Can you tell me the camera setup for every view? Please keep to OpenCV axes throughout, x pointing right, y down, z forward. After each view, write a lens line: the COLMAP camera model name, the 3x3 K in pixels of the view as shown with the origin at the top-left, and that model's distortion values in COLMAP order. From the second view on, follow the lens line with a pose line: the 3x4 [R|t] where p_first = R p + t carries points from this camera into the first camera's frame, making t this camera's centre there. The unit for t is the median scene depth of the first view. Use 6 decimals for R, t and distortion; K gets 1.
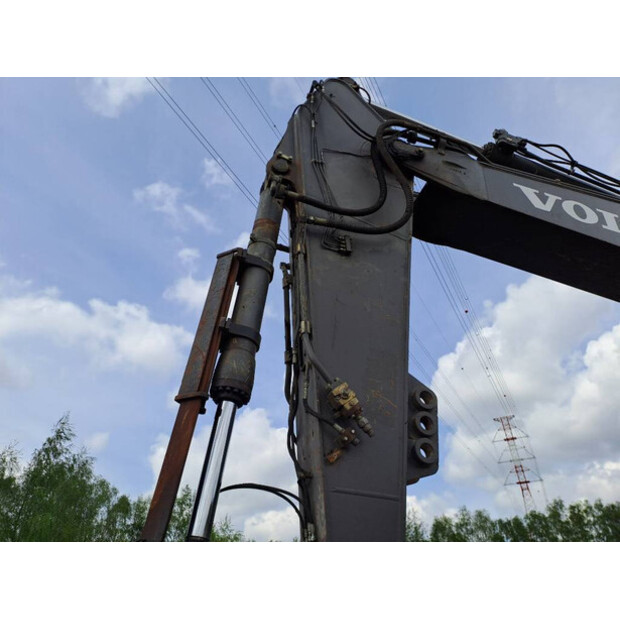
lens RADIAL K [[452.5, 0, 303.0], [0, 452.5, 302.6], [0, 0, 1]] dist [0.115725, -0.129863]
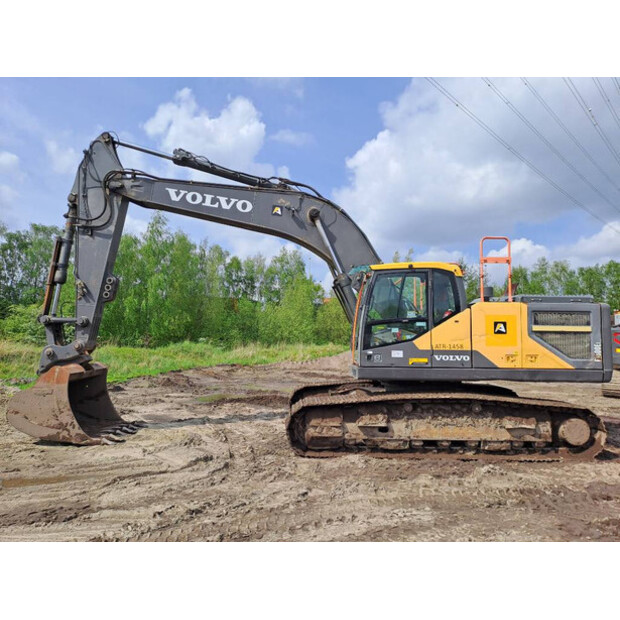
lens RADIAL K [[452.5, 0, 303.0], [0, 452.5, 302.6], [0, 0, 1]] dist [0.115725, -0.129863]
pose [[0.967913, 0.009518, -0.251107, 2.061638], [0.115537, 0.870538, 0.478346, -0.940163], [0.223151, -0.492009, 0.841505, -1.419273]]
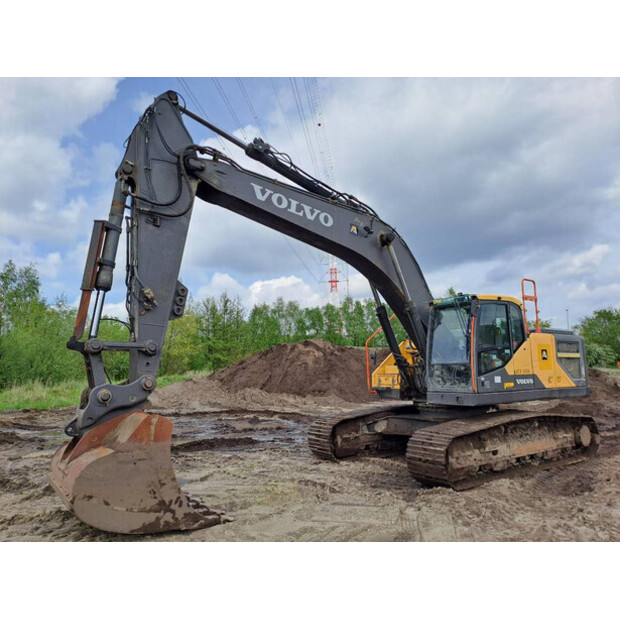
lens RADIAL K [[452.5, 0, 303.0], [0, 452.5, 302.6], [0, 0, 1]] dist [0.115725, -0.129863]
pose [[0.940016, 0.056019, 0.336499, 0.026745], [-0.193890, 0.899336, 0.391919, -0.701681], [-0.280671, -0.433654, 0.856252, -1.161395]]
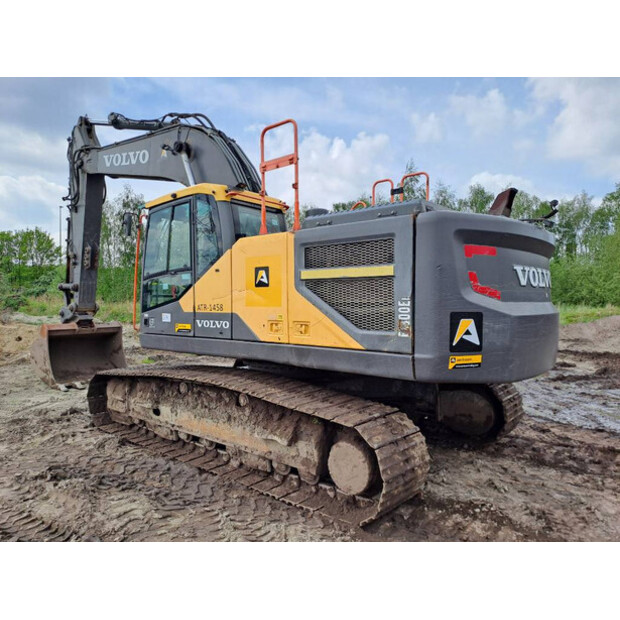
lens RADIAL K [[453.0, 0, 300.8], [0, 453.0, 312.4], [0, 0, 1]] dist [0.057197, -0.002896]
pose [[0.553364, 0.041120, -0.831924, 3.732866], [0.458524, 0.818786, 0.345463, 0.091117], [0.695373, -0.572624, 0.434233, 0.157706]]
